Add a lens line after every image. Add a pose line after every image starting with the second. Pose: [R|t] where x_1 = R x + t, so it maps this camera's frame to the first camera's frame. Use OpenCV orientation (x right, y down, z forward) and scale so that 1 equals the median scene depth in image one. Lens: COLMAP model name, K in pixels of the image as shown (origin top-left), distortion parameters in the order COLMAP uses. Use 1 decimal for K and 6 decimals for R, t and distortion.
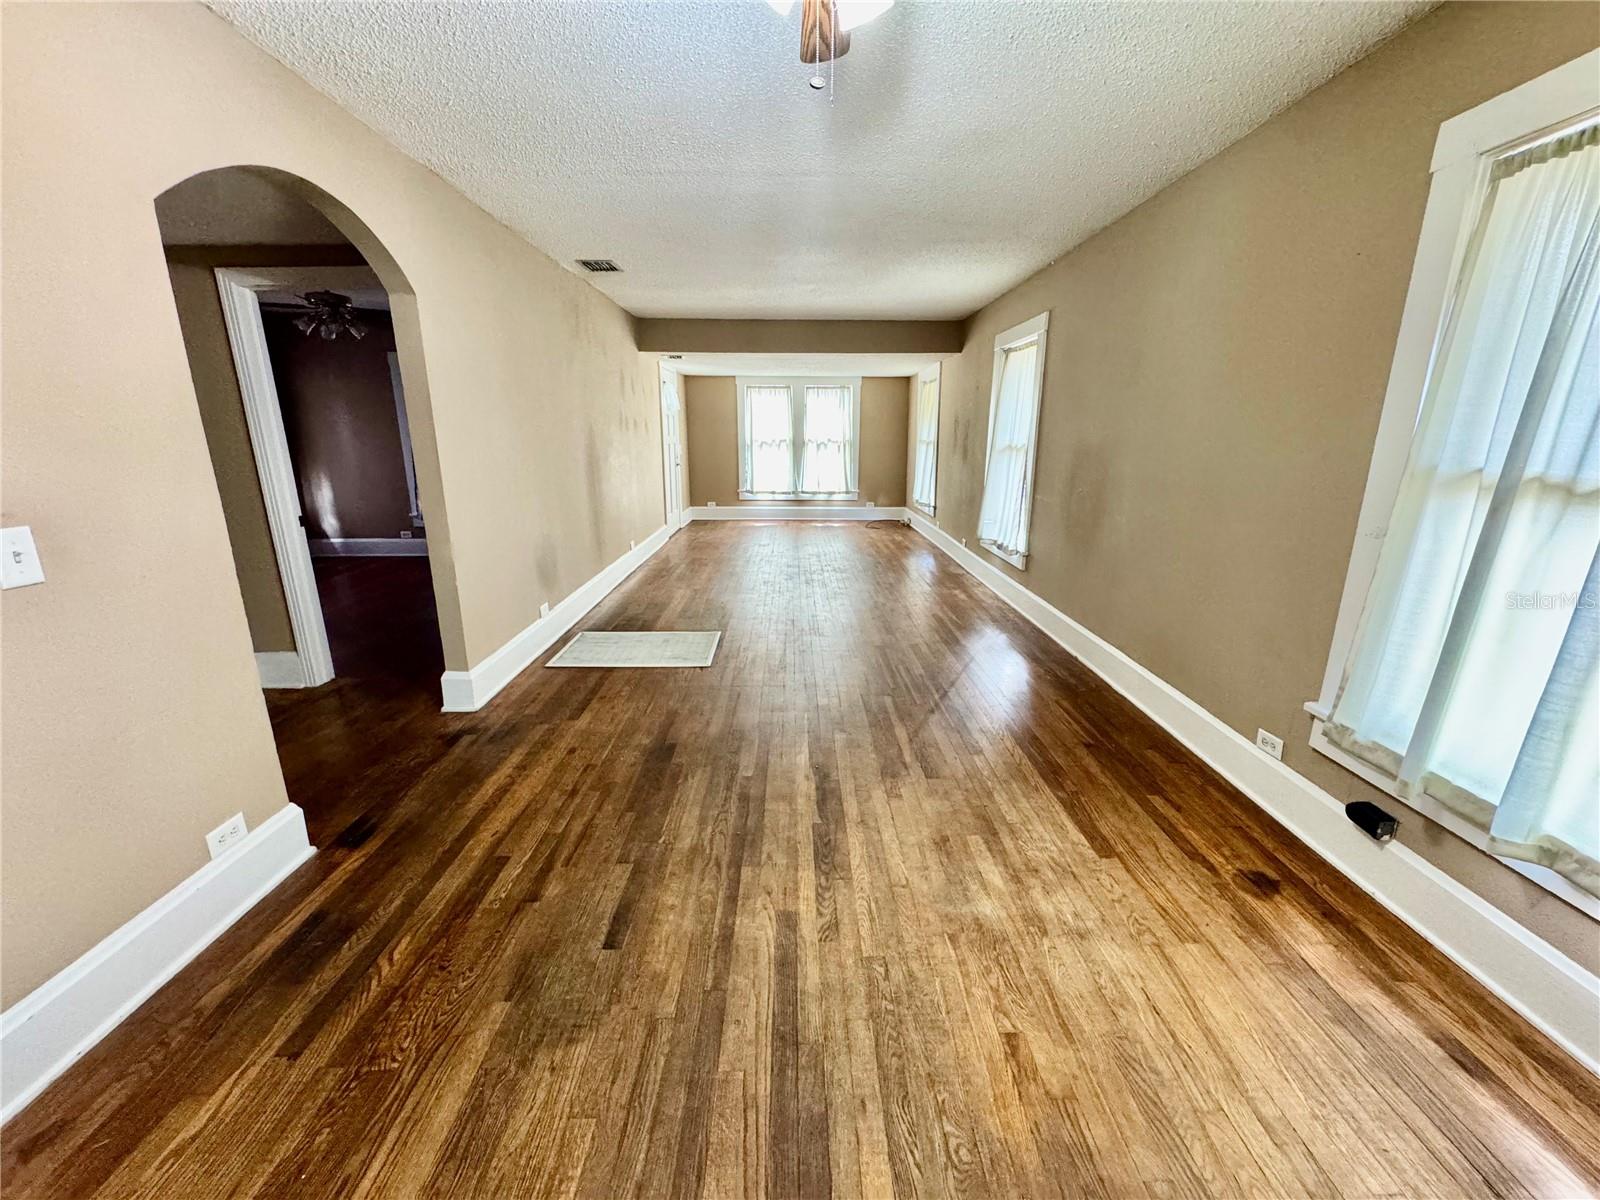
lens RADIAL K [[638.3, 0, 794.0], [0, 638.3, 597.0], [0, 0, 1]] dist [-0.002644, 0.000128]
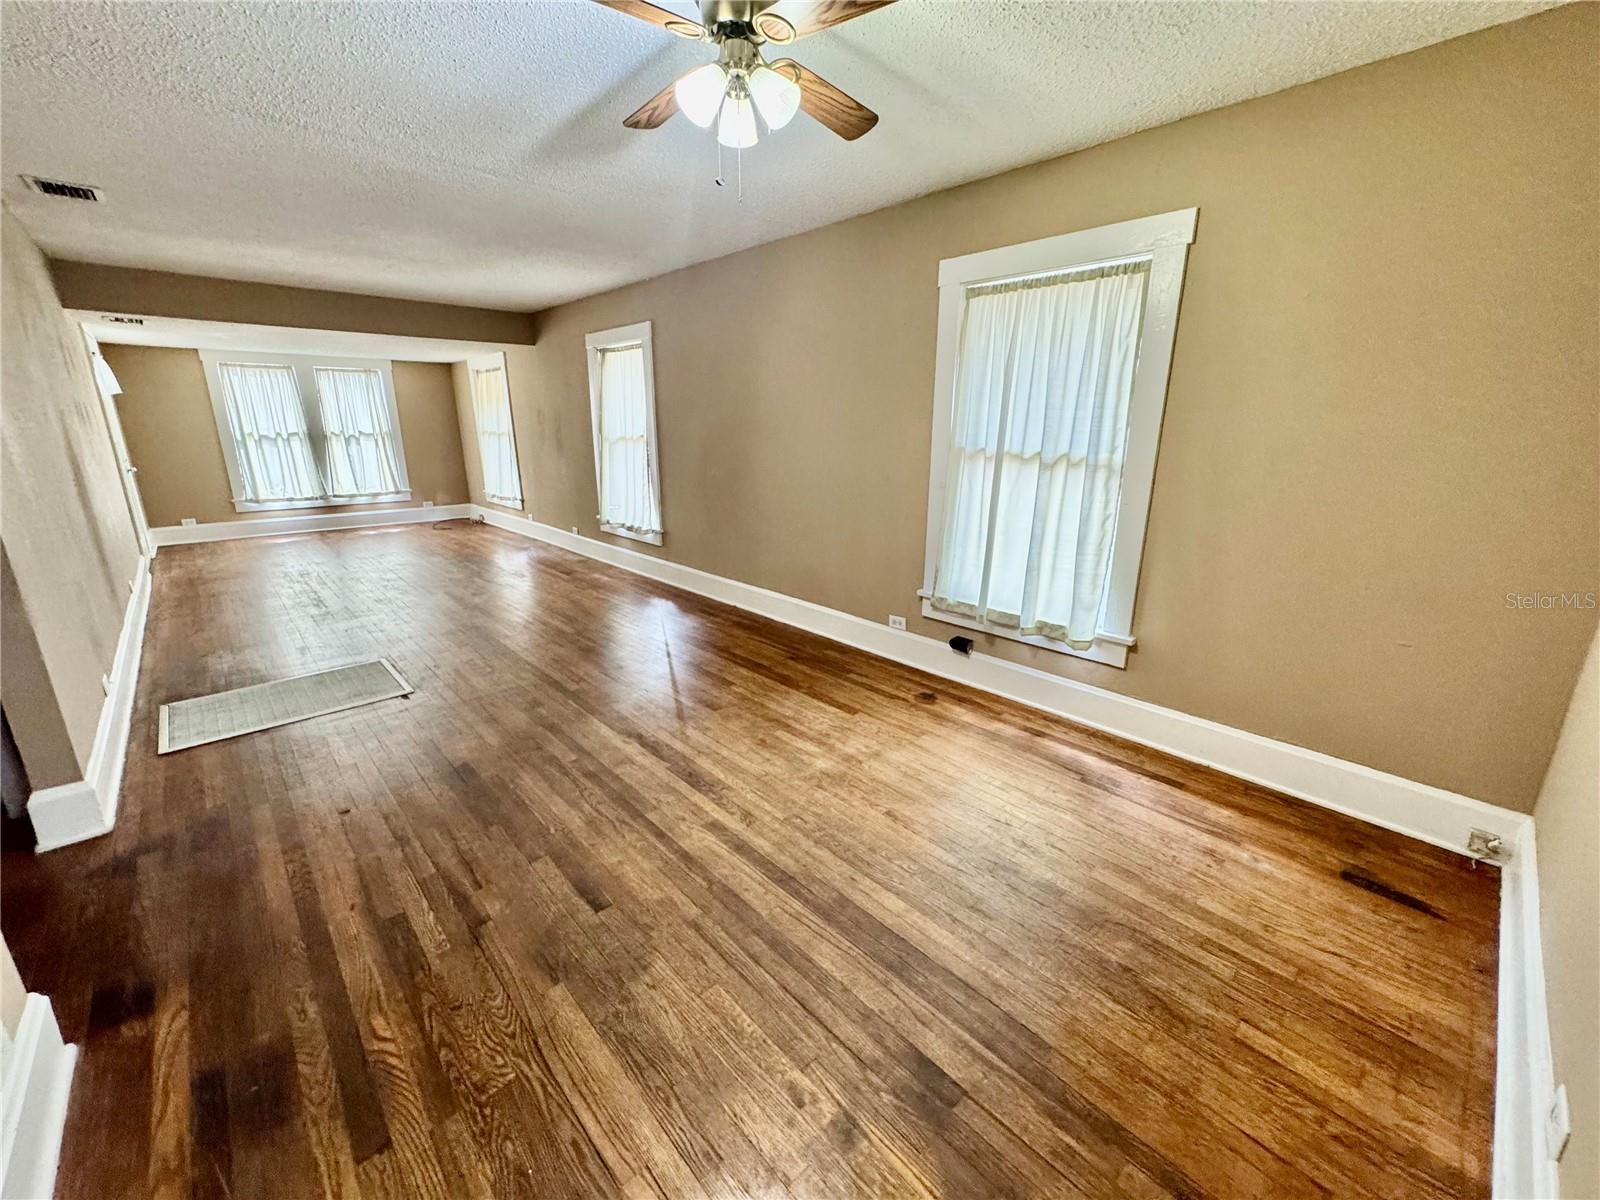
lens RADIAL K [[636.9, 0, 798.9], [0, 636.9, 598.2], [0, 0, 1]] dist [-0.003611, 0.000409]
pose [[0.736197, -0.181498, 0.651976, -0.536517], [0.168340, 0.982200, 0.083340, -0.007064], [-0.655496, 0.048399, 0.753646, -0.057955]]
